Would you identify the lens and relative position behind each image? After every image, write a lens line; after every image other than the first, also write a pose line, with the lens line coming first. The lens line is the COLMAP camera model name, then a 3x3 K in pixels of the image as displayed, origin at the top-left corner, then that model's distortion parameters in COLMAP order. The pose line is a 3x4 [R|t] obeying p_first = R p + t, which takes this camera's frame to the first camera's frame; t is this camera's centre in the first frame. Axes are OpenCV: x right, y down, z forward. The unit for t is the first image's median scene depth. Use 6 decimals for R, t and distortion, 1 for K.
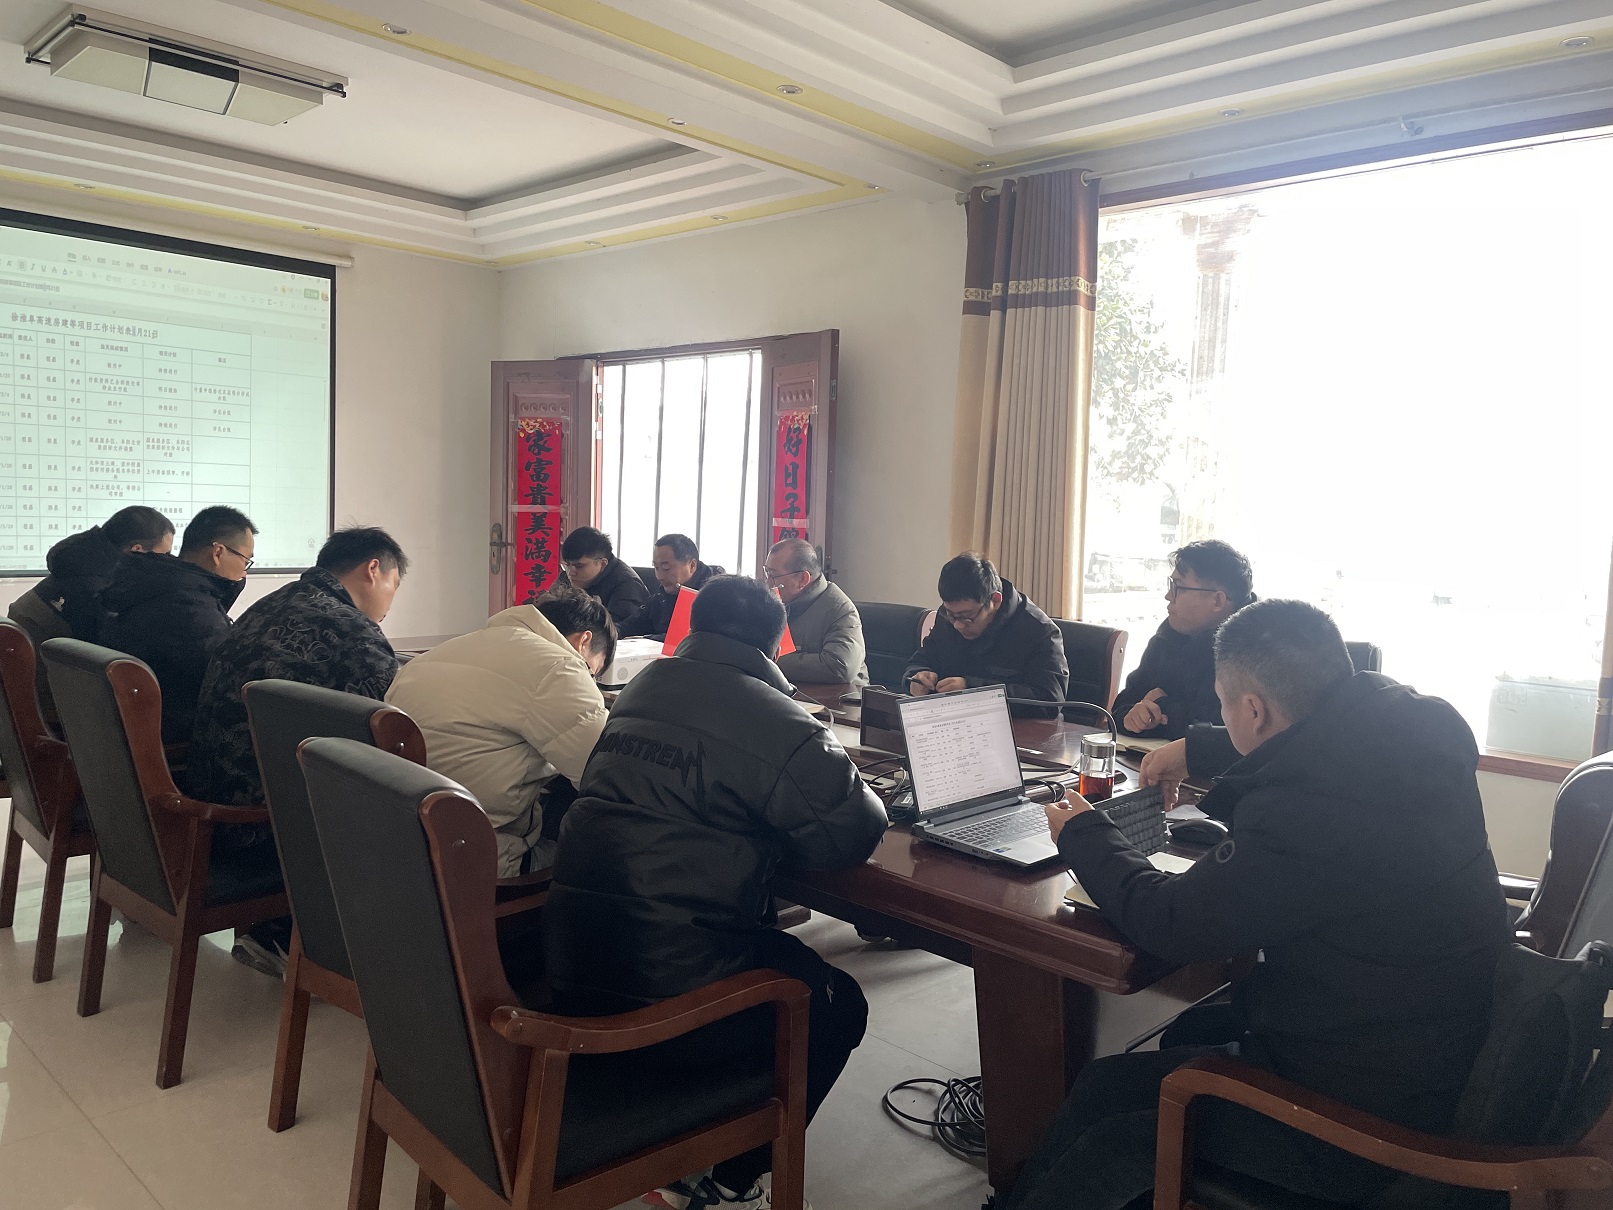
lens RADIAL K [[1221.8, 0, 799.9], [0, 1221.8, 606.6], [0, 0, 1]] dist [0.050455, -0.045436]
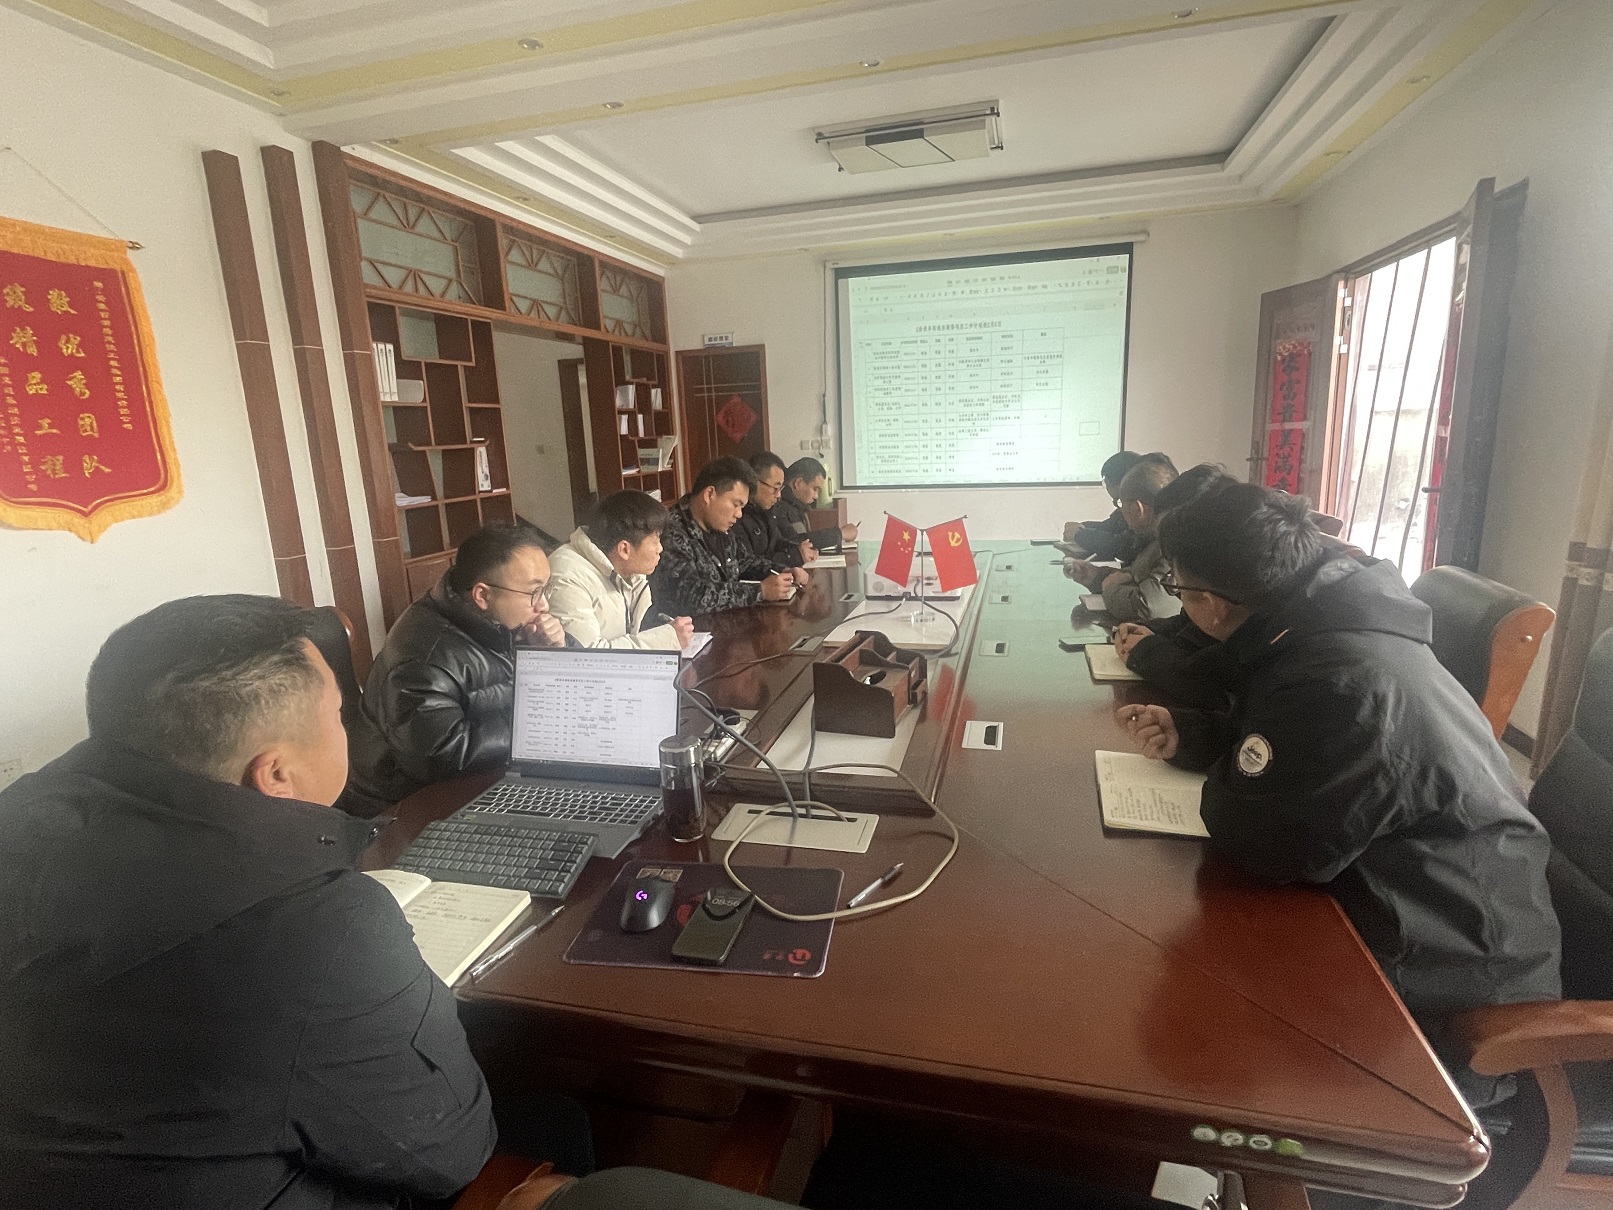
lens RADIAL K [[822.7, 0, 805.6], [0, 822.7, 616.2], [0, 0, 1]] dist [-0.003367, -0.001848]
pose [[0.501585, 0.136966, -0.854197, 0.259734], [-0.013173, 0.988482, 0.150763, -0.018681], [0.865008, -0.064368, 0.497612, 0.285710]]
